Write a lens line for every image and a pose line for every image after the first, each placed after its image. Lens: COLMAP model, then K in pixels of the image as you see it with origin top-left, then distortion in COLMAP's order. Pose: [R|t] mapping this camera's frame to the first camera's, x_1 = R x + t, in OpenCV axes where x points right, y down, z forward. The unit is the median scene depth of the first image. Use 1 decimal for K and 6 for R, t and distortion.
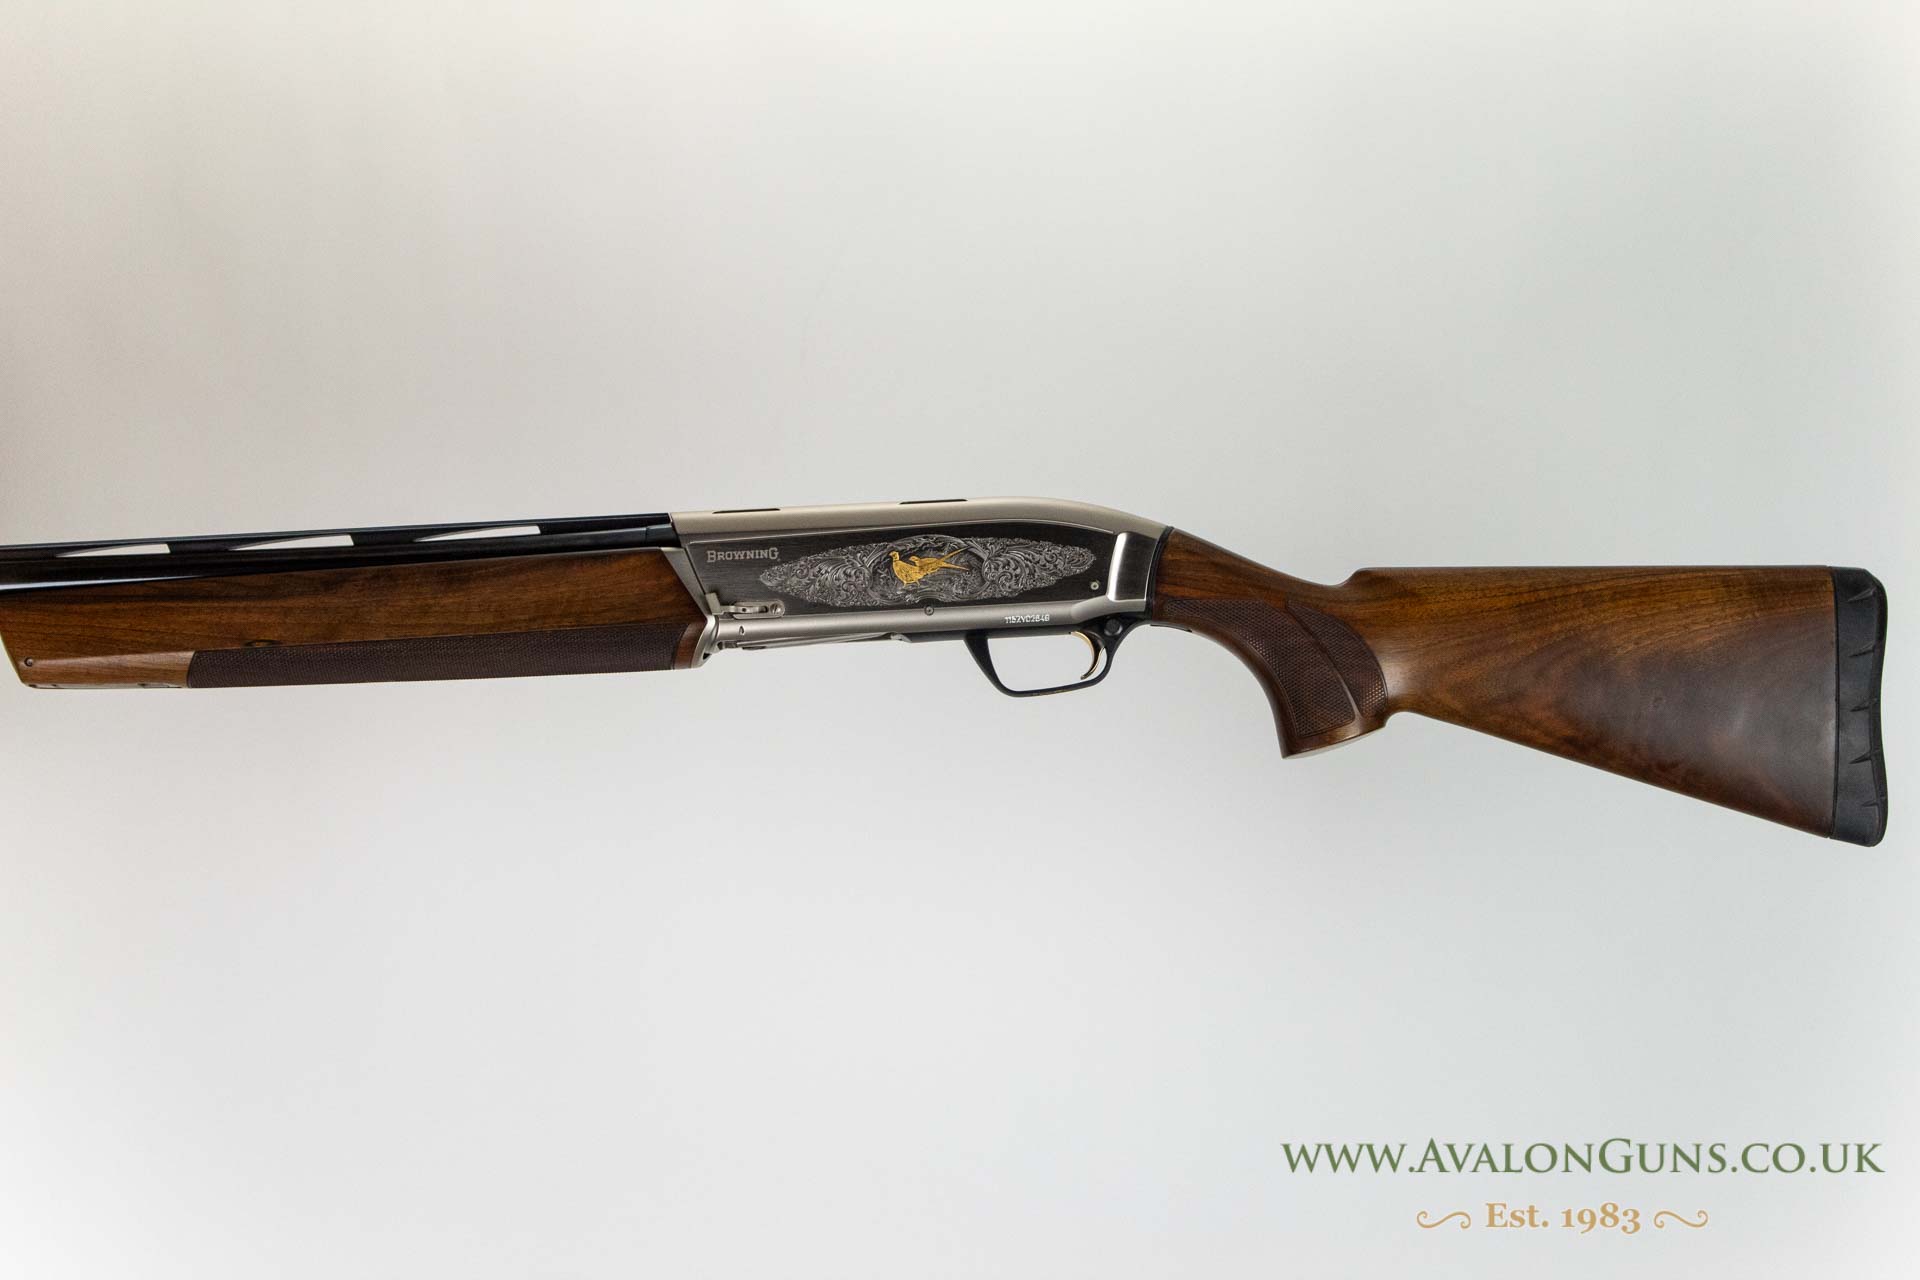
lens RADIAL K [[3762.7, 0, 960.0], [0, 3762.7, 640.0], [0, 0, 1]] dist [0.001753, 0.000267]
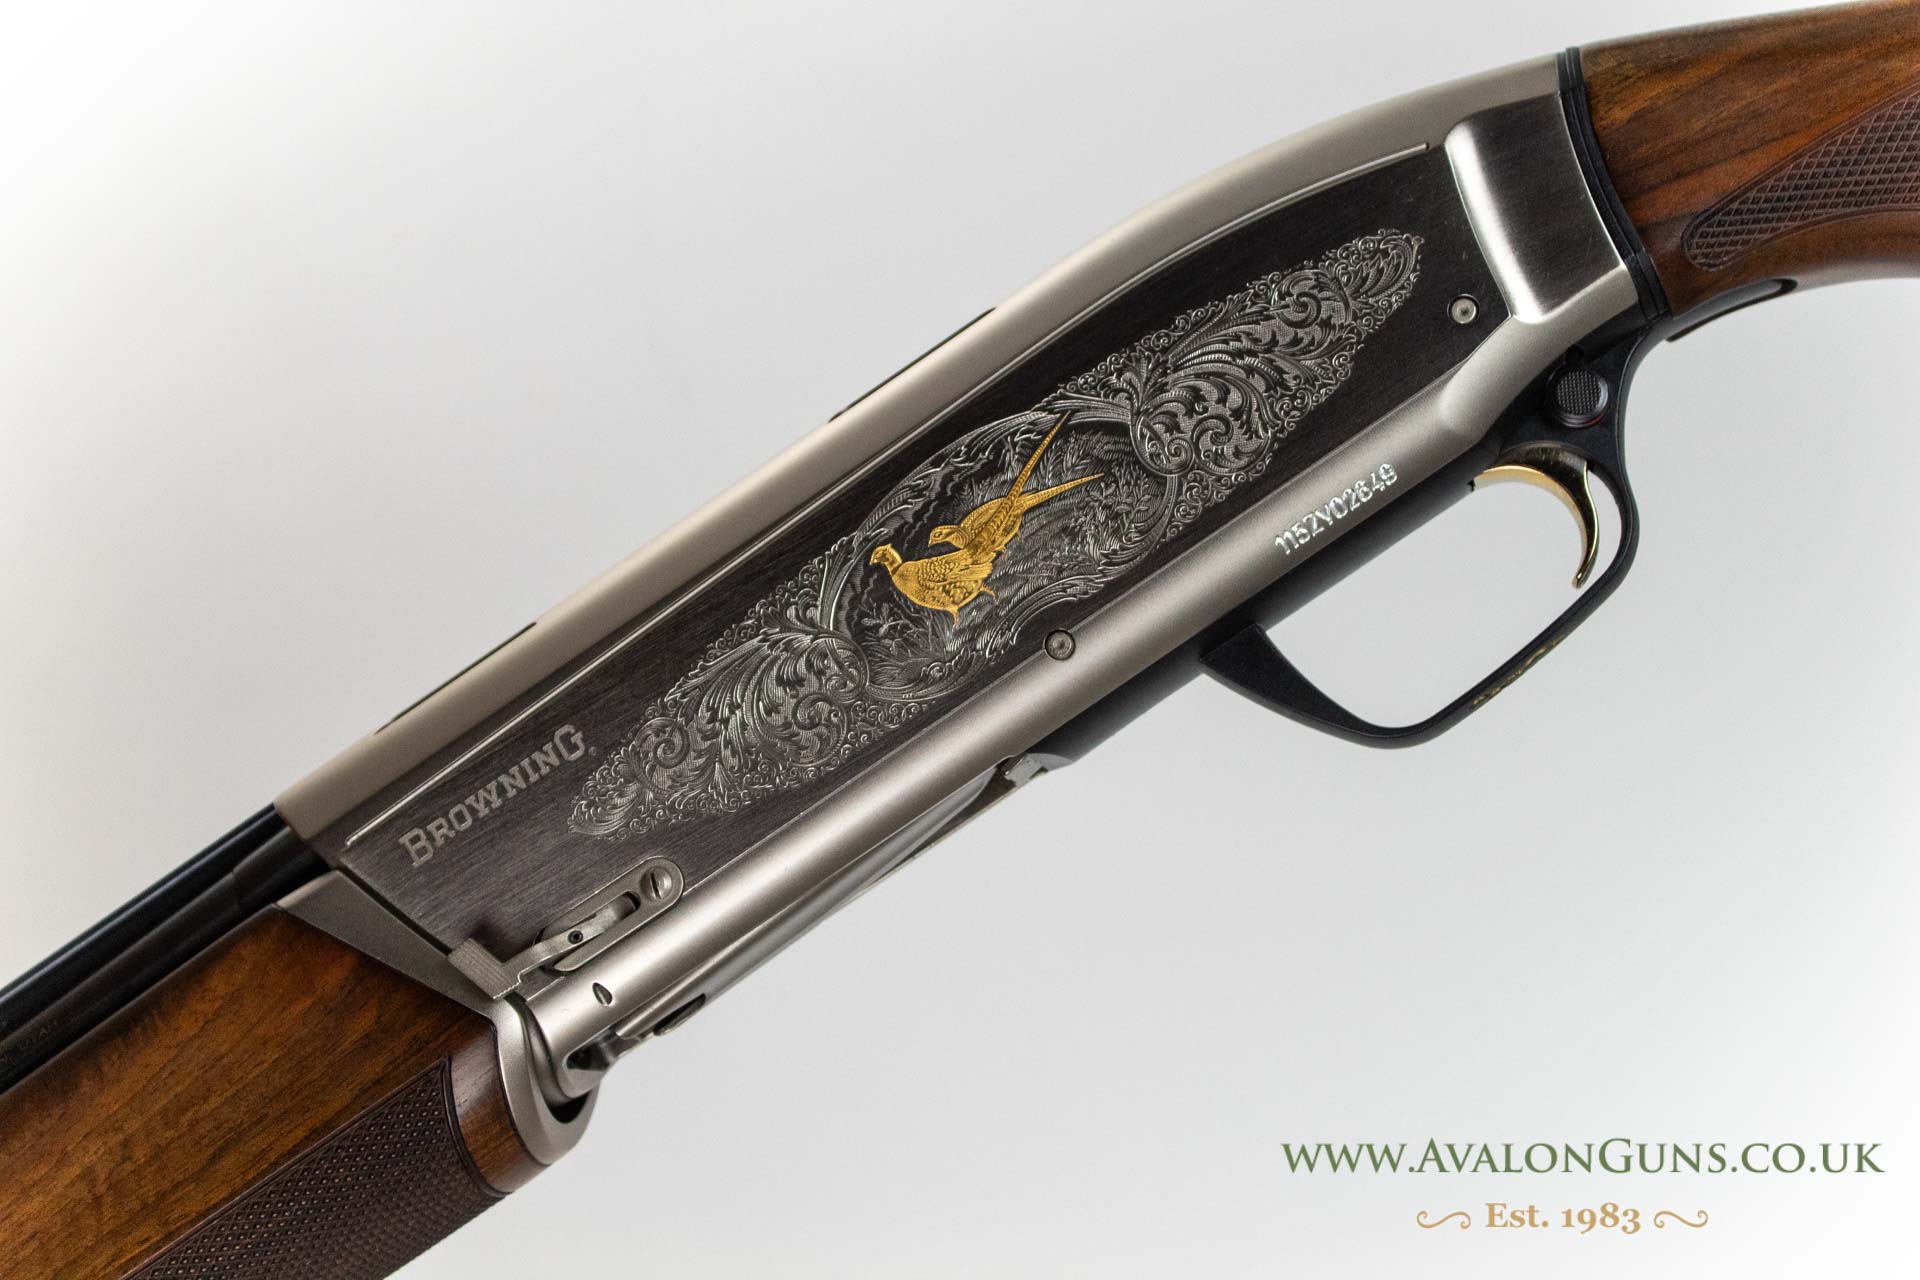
lens RADIAL K [[3217.9, 0, 960.0], [0, 3217.9, 640.0], [0, 0, 1]] dist [-0.007226, -0.023603]
pose [[0.853215, -0.516902, -0.069540, 0.003837], [0.510748, 0.855076, -0.089341, 0.011959], [0.105643, 0.040710, 0.993570, 0.724065]]
